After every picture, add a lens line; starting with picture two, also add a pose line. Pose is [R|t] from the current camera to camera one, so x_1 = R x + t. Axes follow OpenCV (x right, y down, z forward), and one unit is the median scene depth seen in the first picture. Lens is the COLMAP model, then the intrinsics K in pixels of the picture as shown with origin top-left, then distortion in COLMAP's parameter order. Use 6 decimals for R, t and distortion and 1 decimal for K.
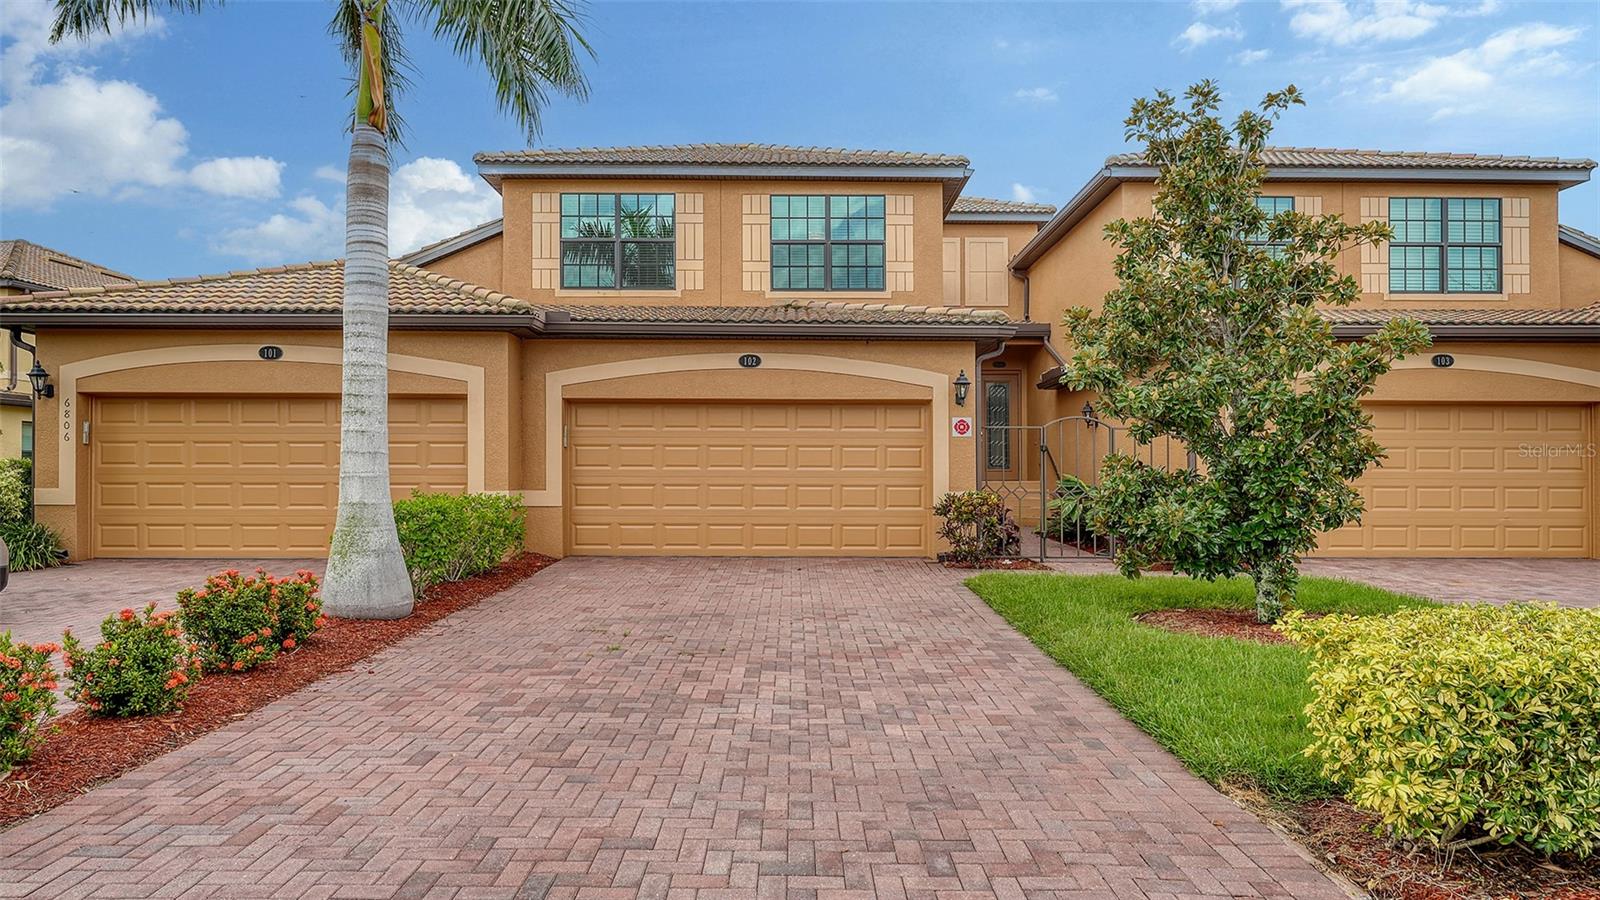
lens RADIAL K [[976.1, 0, 800.0], [0, 976.1, 448.1], [0, 0, 1]] dist [-0.006860, -0.000905]
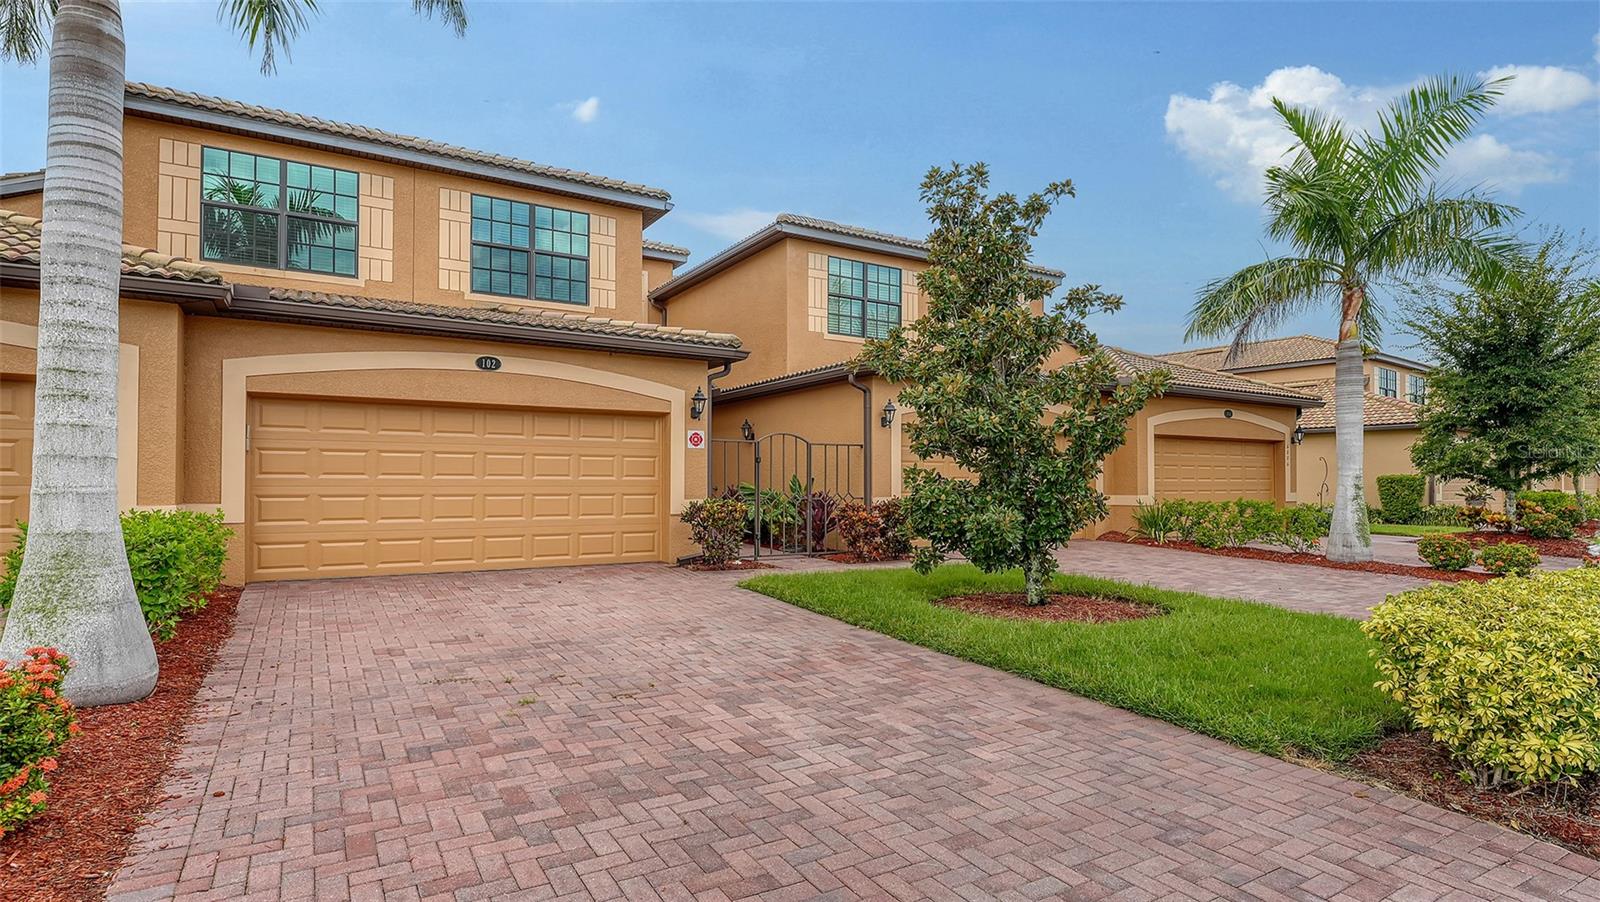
lens RADIAL K [[818.2, 0, 843.4], [0, 818.2, 456.3], [0, 0, 1]] dist [-0.011052, -0.000042]
pose [[0.846714, 0.016104, 0.531805, -0.187960], [-0.015935, 0.999861, -0.004906, -0.001201], [-0.531810, -0.004321, 0.846853, 0.155792]]
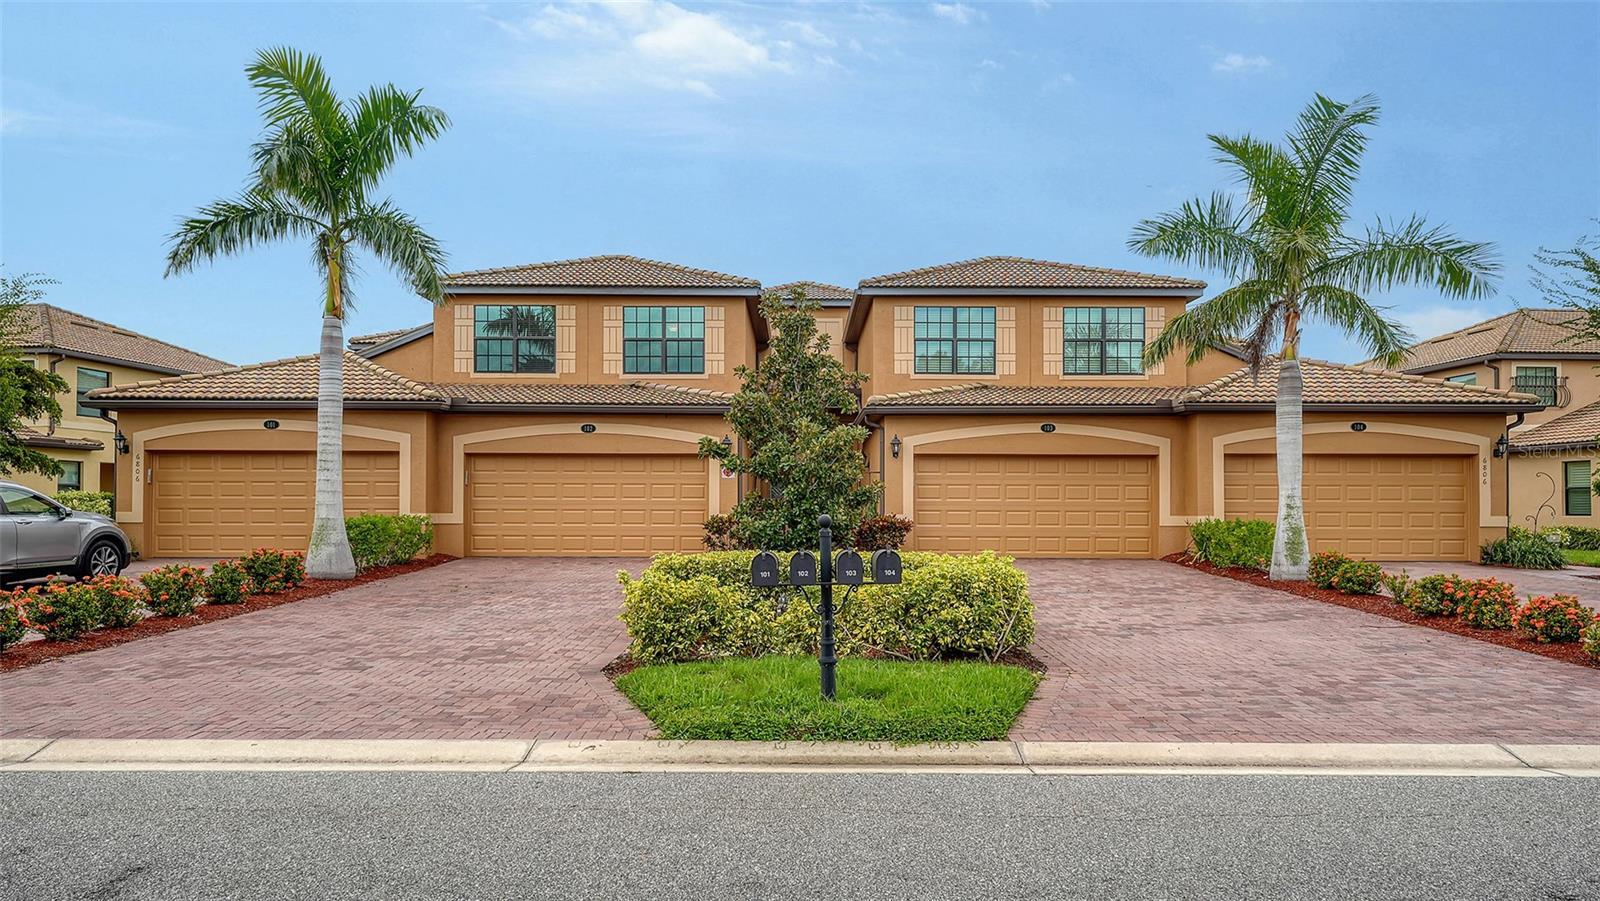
lens RADIAL K [[967.5, 0, 798.4], [0, 967.5, 464.6], [0, 0, 1]] dist [0.004281, 0.001010]
pose [[0.999818, 0.001247, 0.019049, 0.260884], [-0.001026, 0.999932, -0.011607, -0.016143], [-0.019062, 0.011585, 0.999751, -0.545988]]
